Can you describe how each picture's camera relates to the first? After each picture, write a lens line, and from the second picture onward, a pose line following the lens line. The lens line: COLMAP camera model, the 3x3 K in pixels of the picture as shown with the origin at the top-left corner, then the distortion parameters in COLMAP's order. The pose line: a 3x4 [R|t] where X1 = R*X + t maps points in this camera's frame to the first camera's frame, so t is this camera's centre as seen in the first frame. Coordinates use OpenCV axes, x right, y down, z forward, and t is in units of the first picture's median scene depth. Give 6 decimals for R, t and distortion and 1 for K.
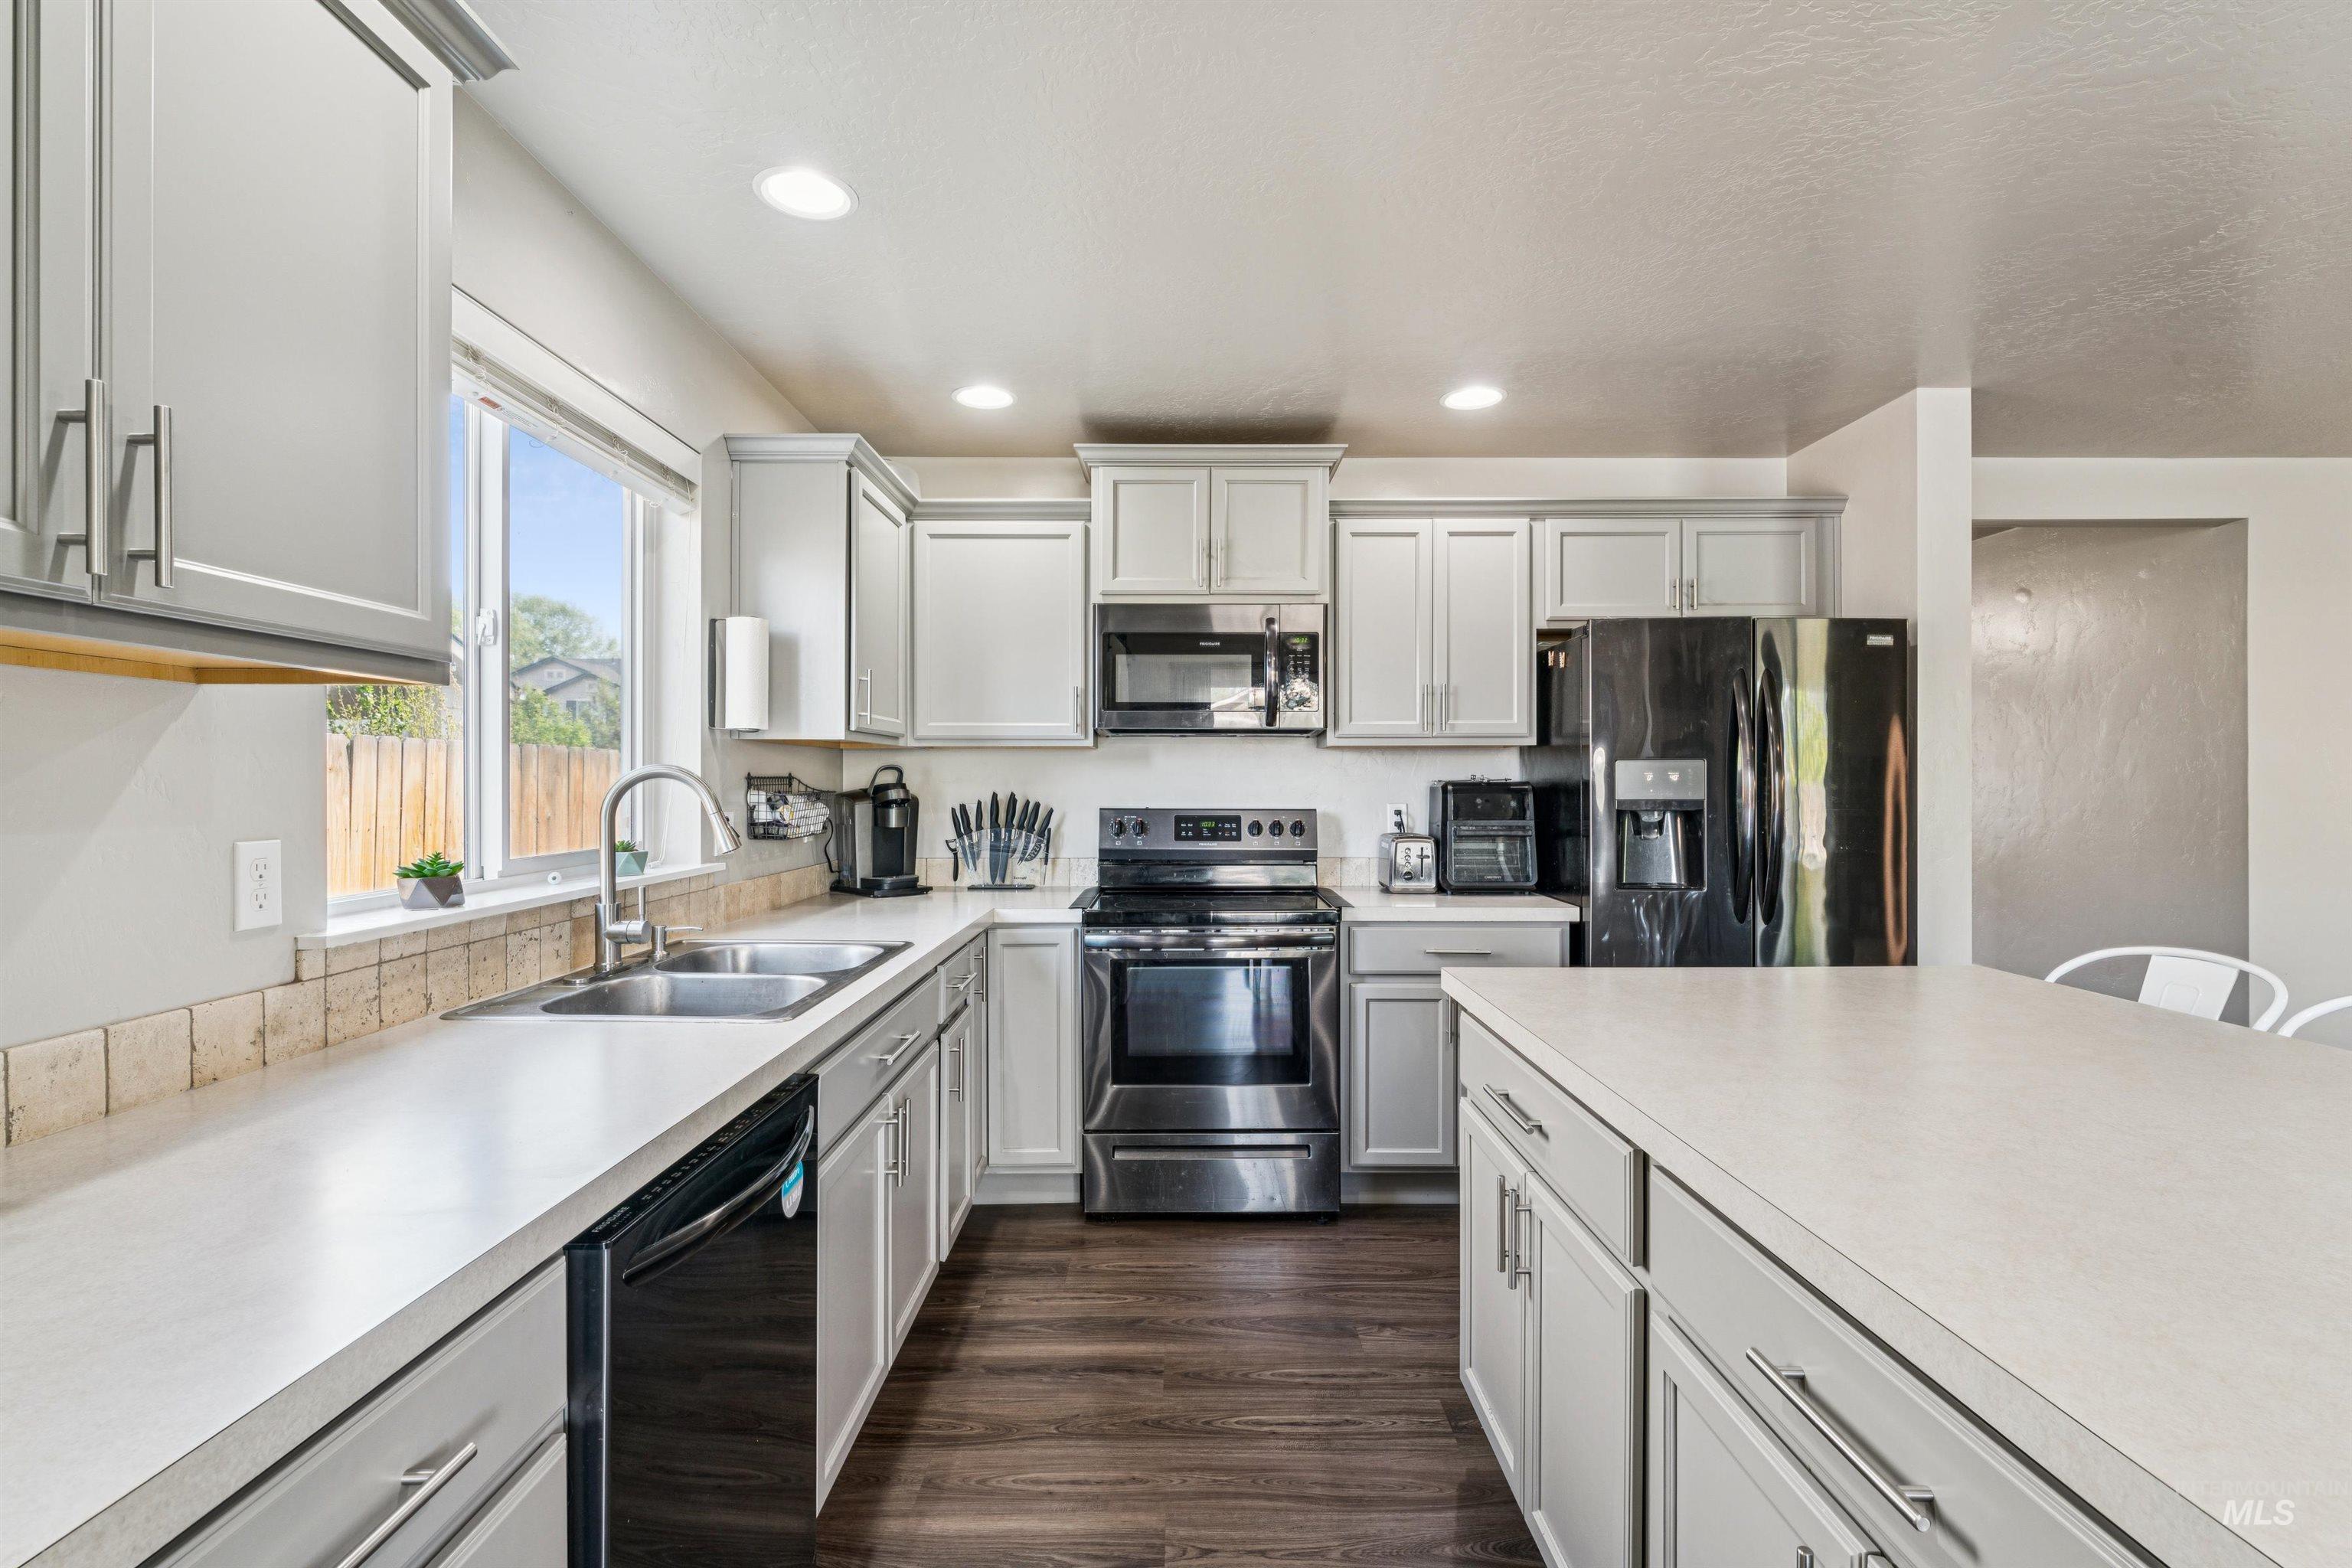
lens RADIAL K [[1065.0, 0, 1184.2], [0, 1065.0, 785.6], [0, 0, 1]] dist [-0.009537, 0.000019]
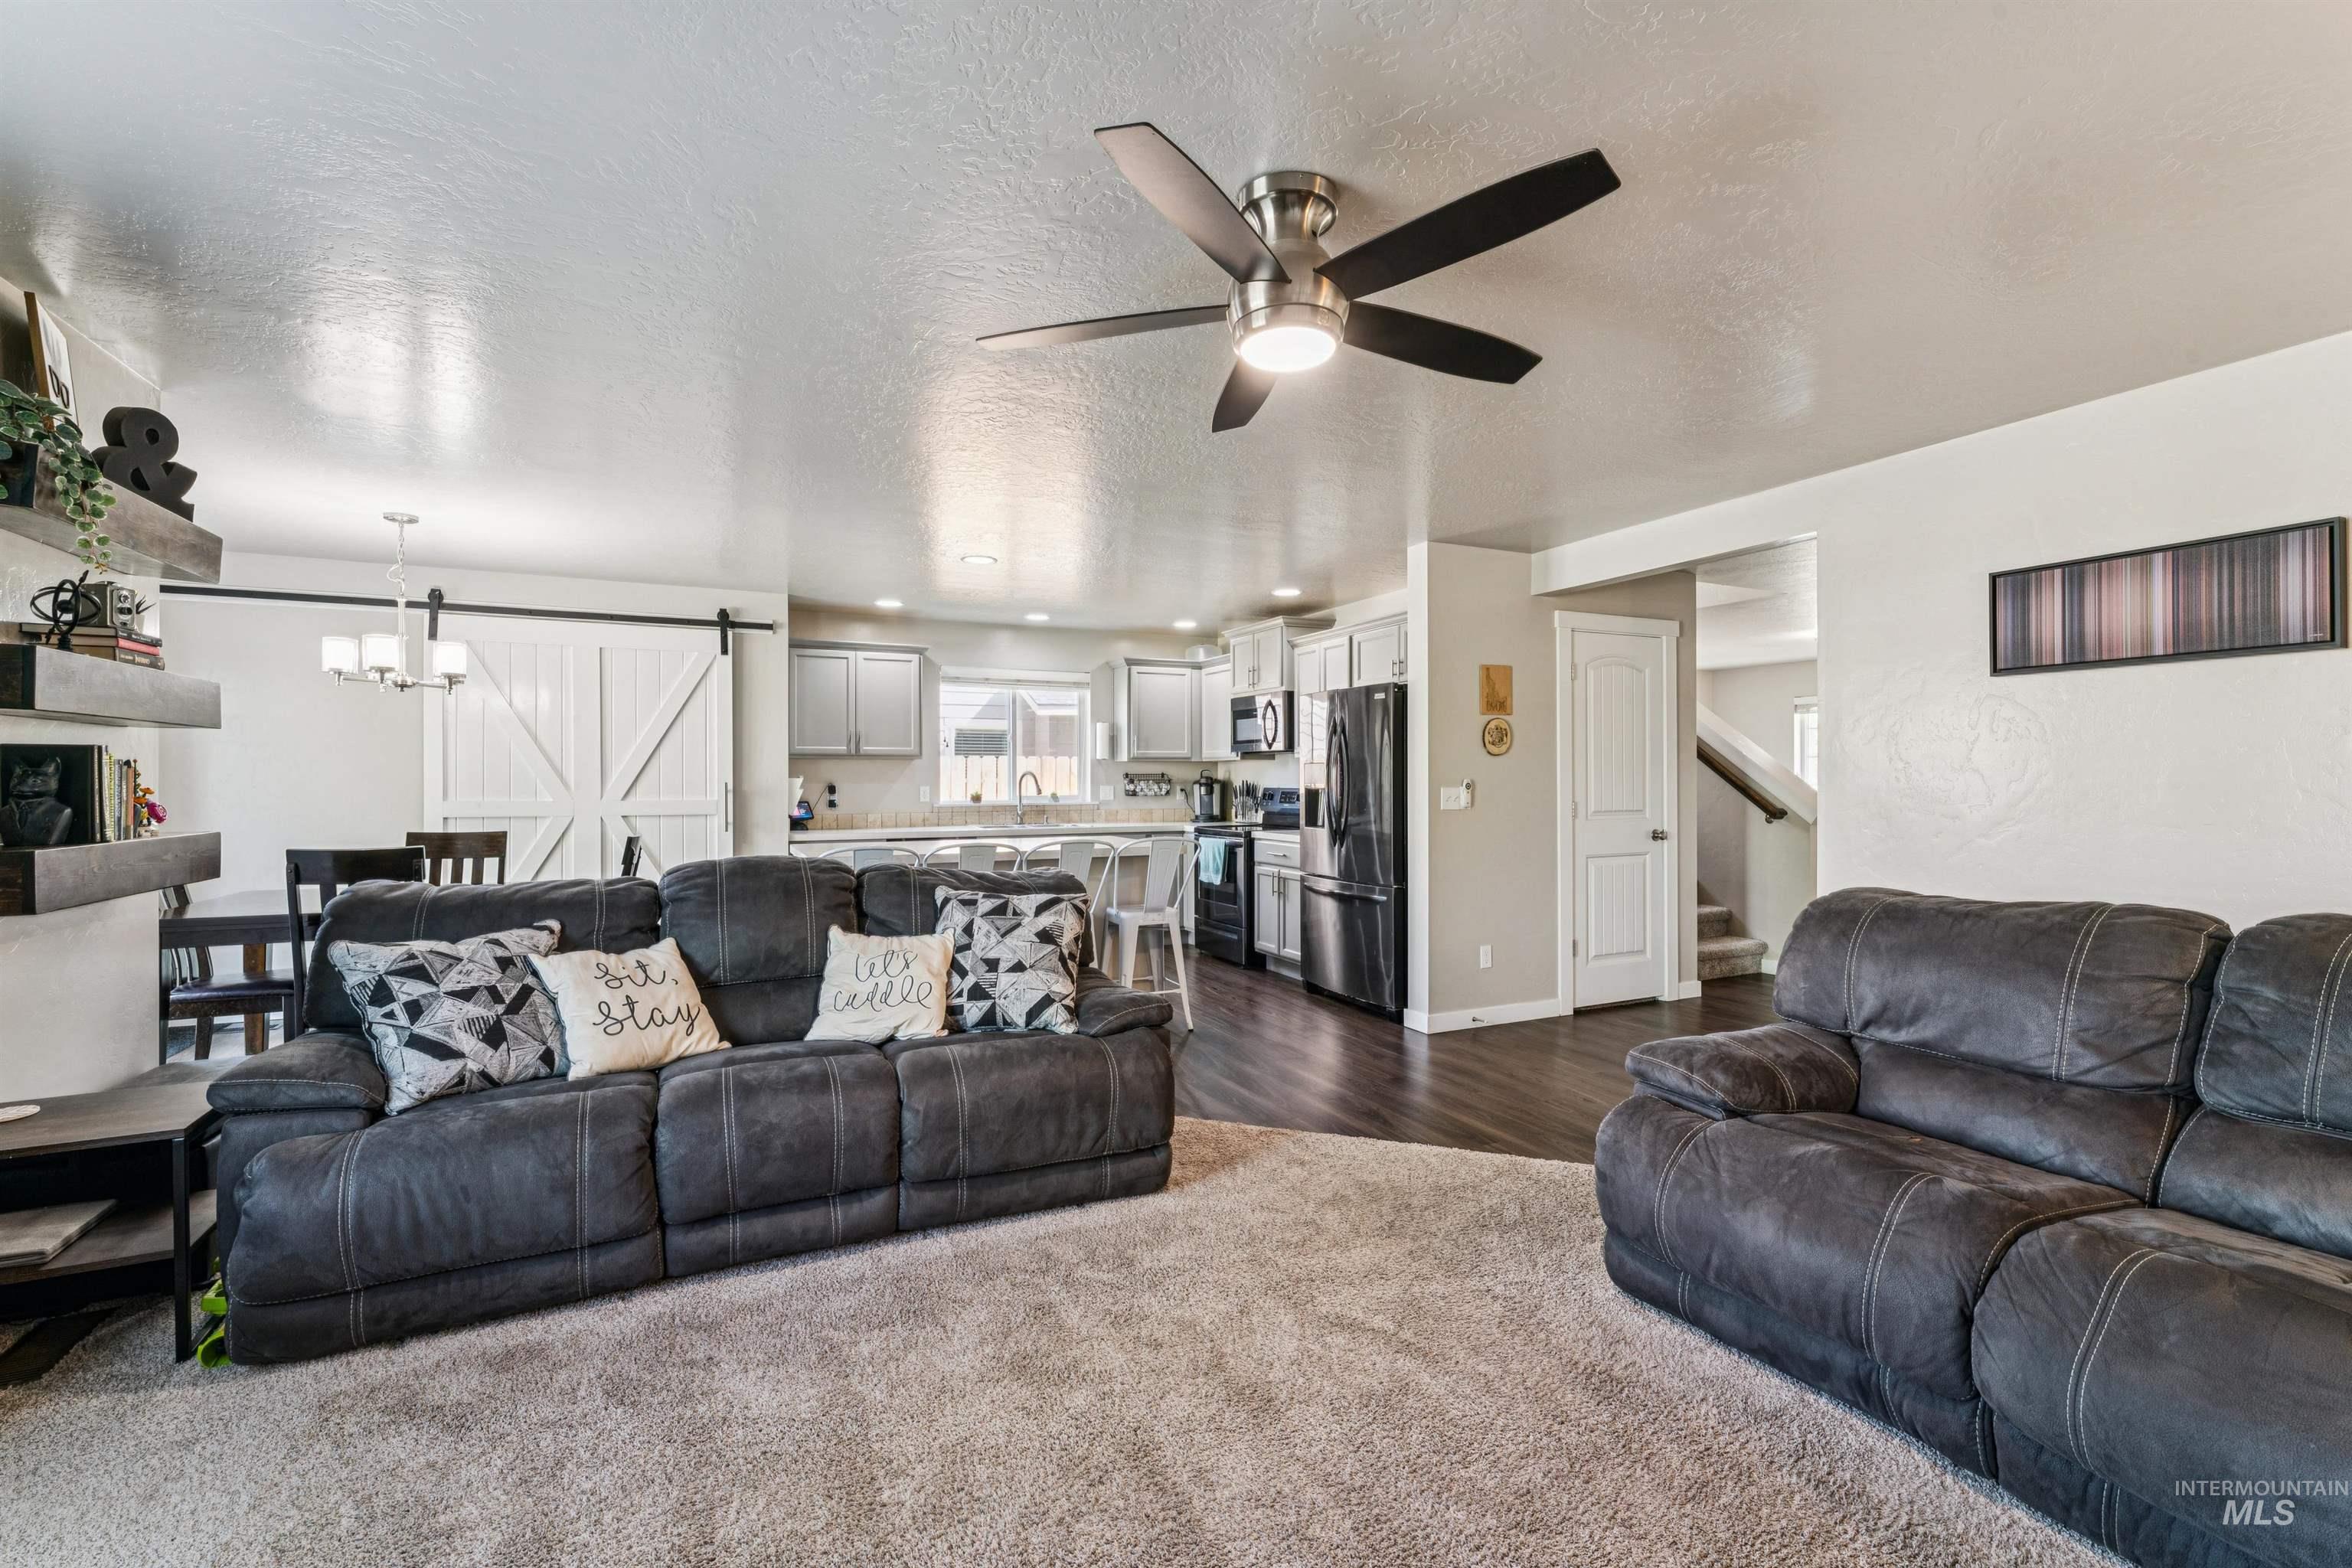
lens RADIAL K [[1012.1, 0, 1181.0], [0, 1012.1, 779.1], [0, 0, 1]] dist [-0.001945, -0.000979]
pose [[0.434314, -0.001520, -0.900760, 2.901763], [-0.002489, 0.999993, -0.002887, 0.015953], [0.900758, 0.003496, 0.434307, -0.080991]]
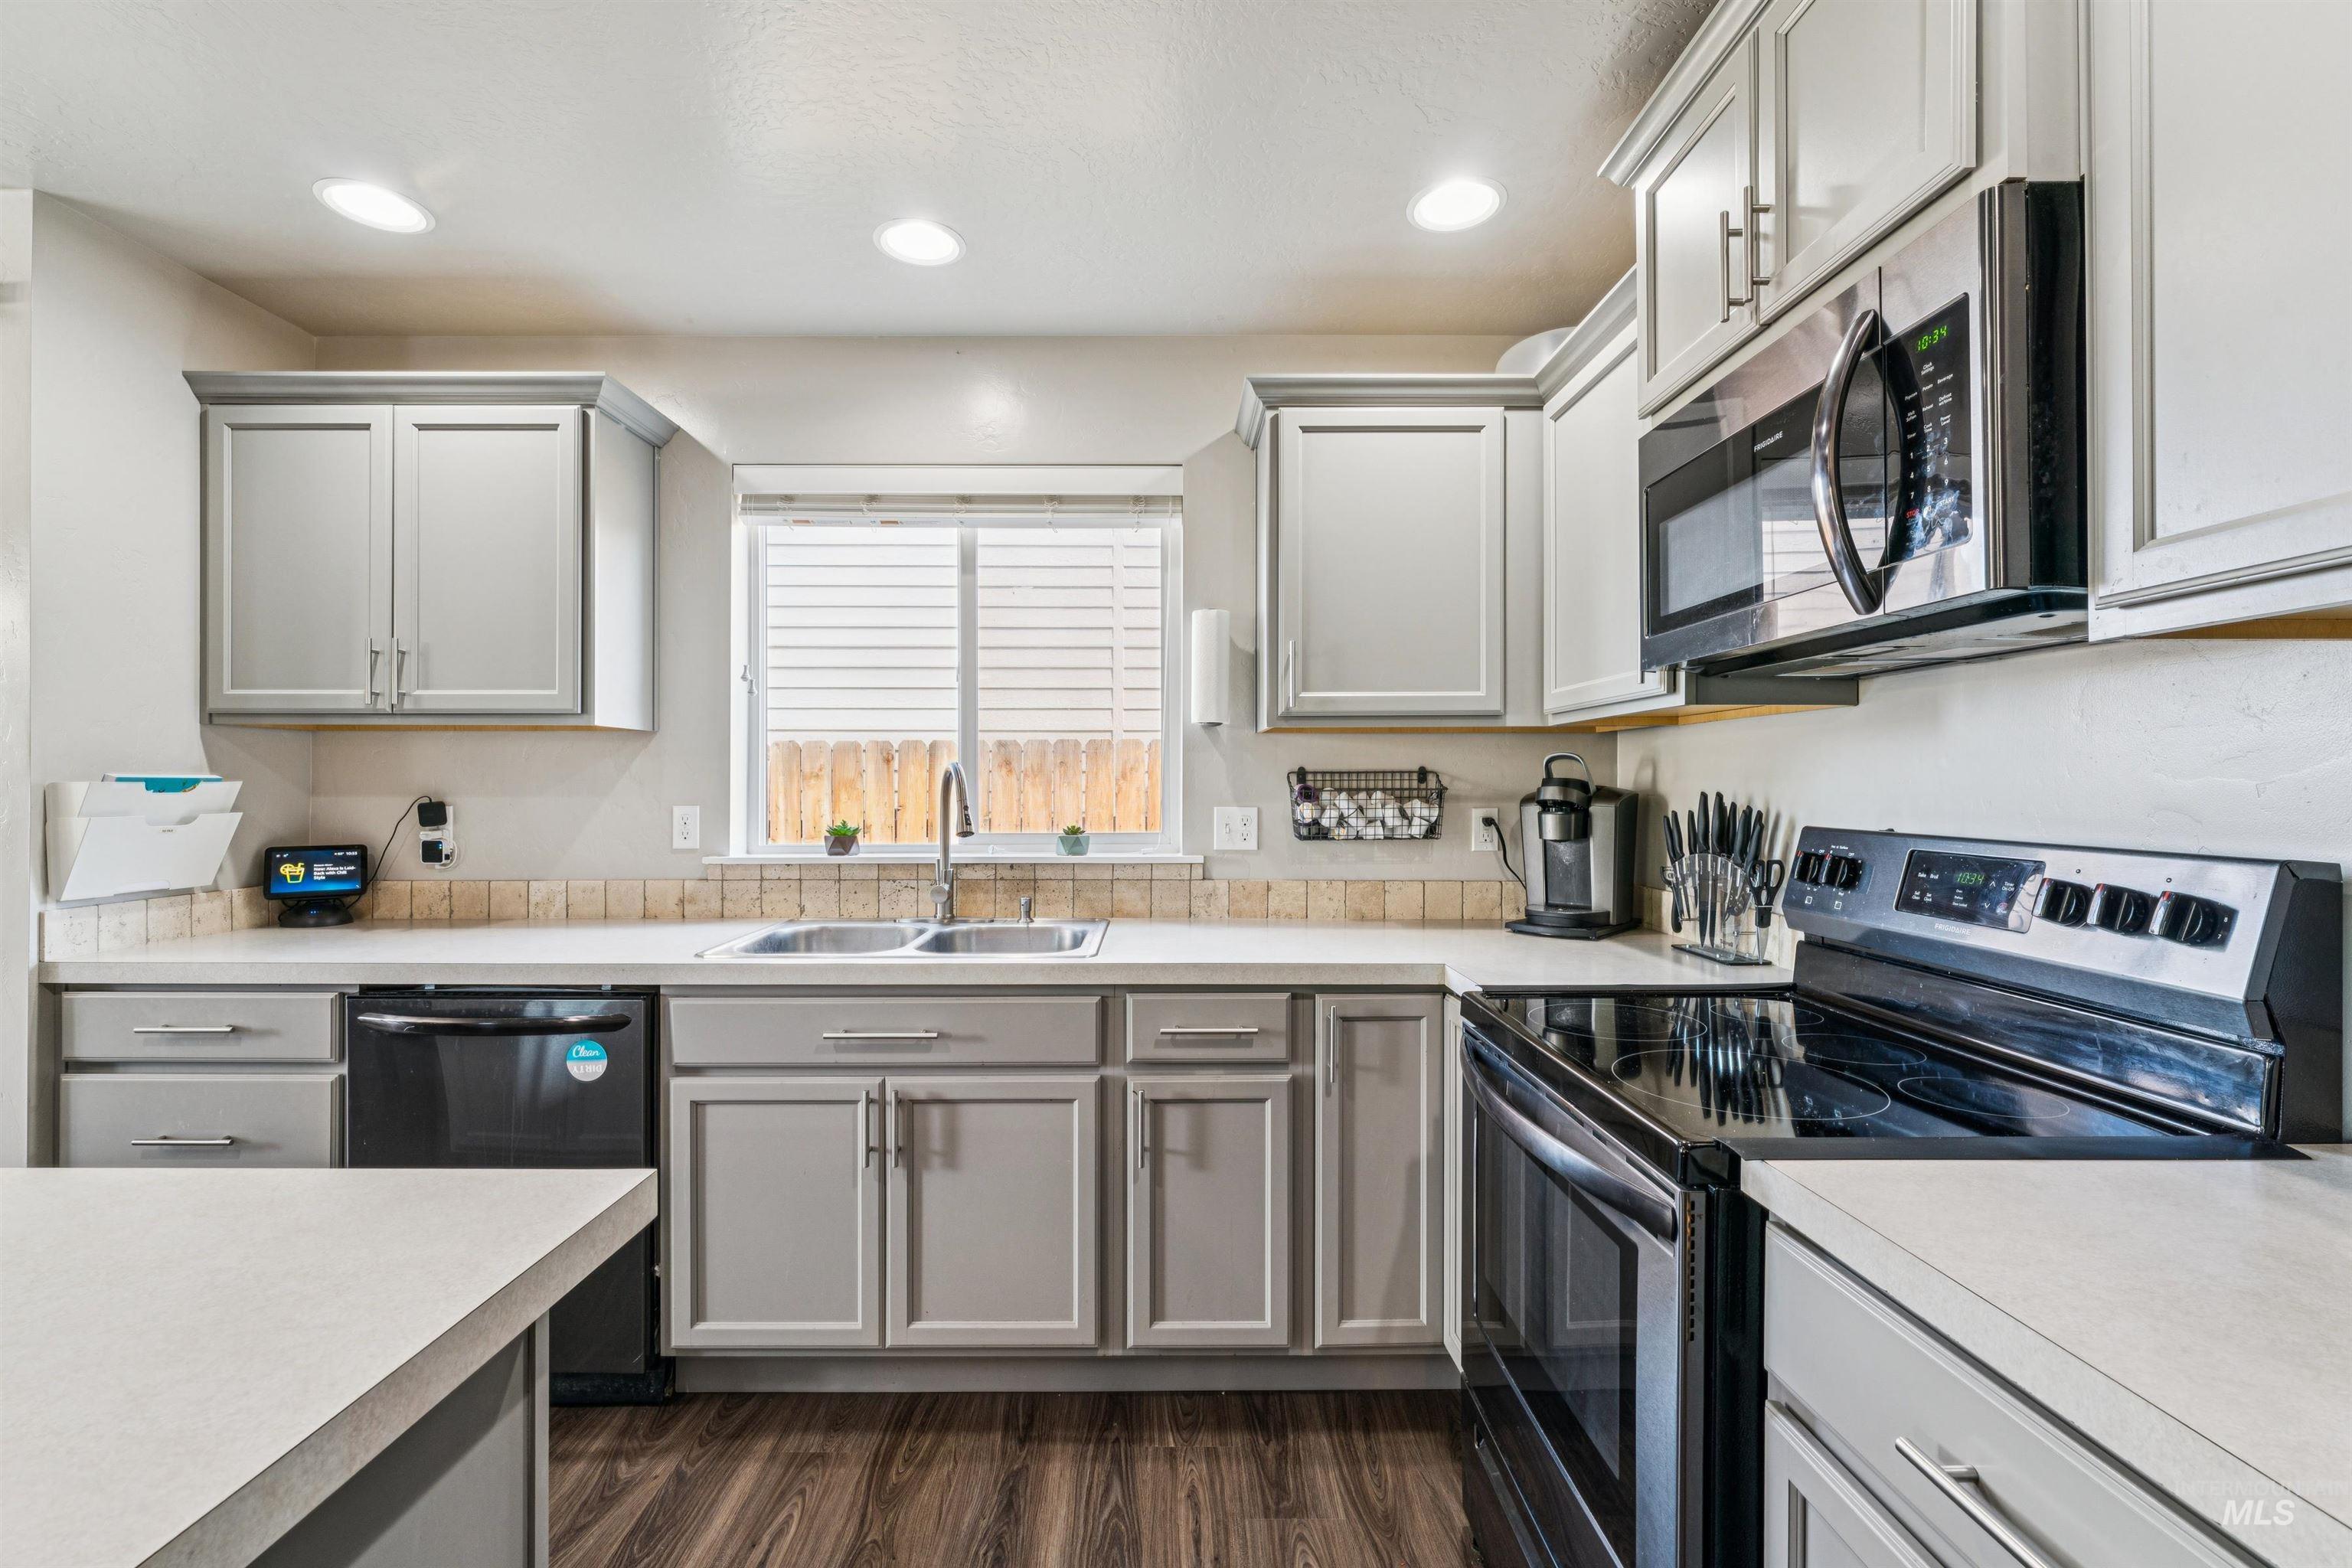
lens RADIAL K [[1012.1, 0, 1174.6], [0, 1012.1, 782.1], [0, 0, 1]] dist [-0.001945, -0.000979]
pose [[0.007509, -0.004388, -0.999962, 0.665718], [-0.005345, 0.999976, -0.004428, 0.006748], [0.999958, 0.005378, 0.007485, 1.196588]]
